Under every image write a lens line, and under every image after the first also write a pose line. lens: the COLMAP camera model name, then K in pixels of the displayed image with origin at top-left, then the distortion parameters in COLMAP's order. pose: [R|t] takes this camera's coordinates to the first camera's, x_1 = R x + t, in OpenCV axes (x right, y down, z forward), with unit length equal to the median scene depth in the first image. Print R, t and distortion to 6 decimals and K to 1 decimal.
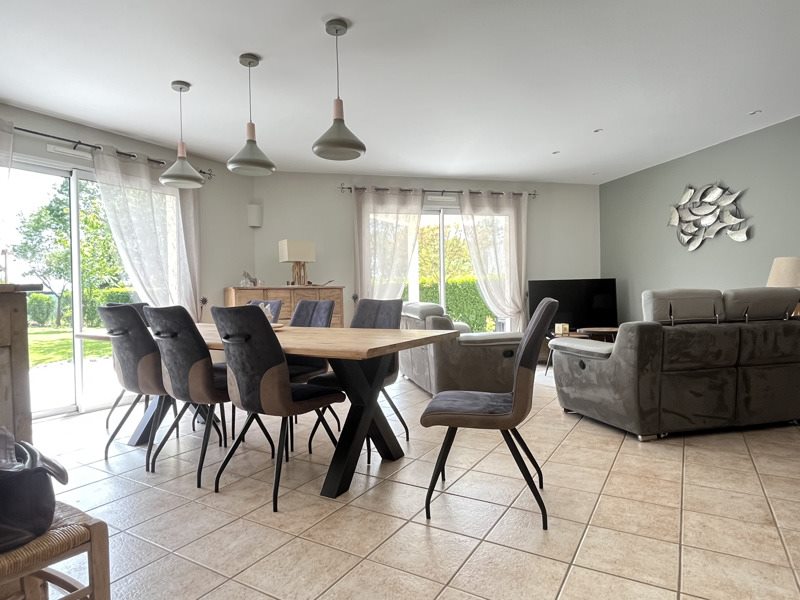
lens RADIAL K [[476.9, 0, 400.0], [0, 476.9, 300.0], [0, 0, 1]] dist [-0.003746, -0.002011]
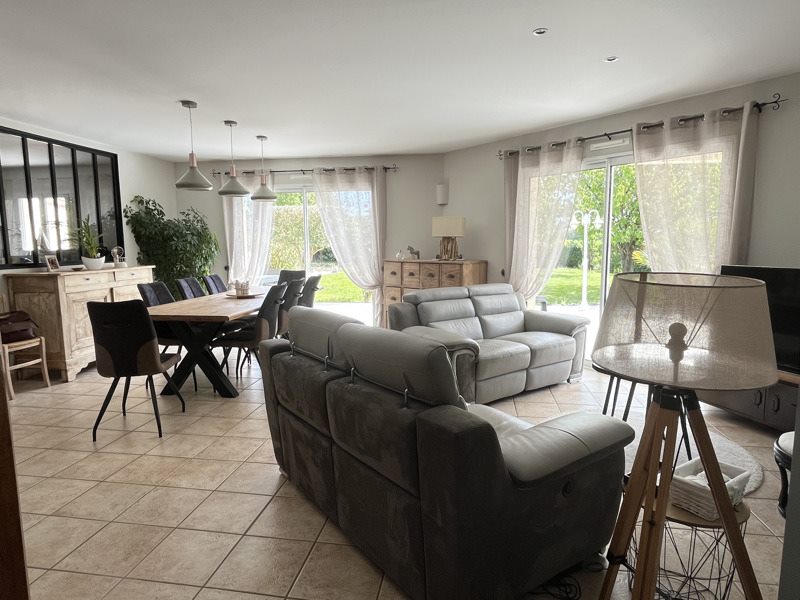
lens RADIAL K [[476.9, 0, 400.0], [0, 476.9, 300.0], [0, 0, 1]] dist [-0.003746, -0.002011]
pose [[0.387334, 0.128891, -0.912885, 0.792279], [-0.012978, 0.990843, 0.134391, -0.086045], [0.921848, -0.040207, 0.385460, 0.503412]]
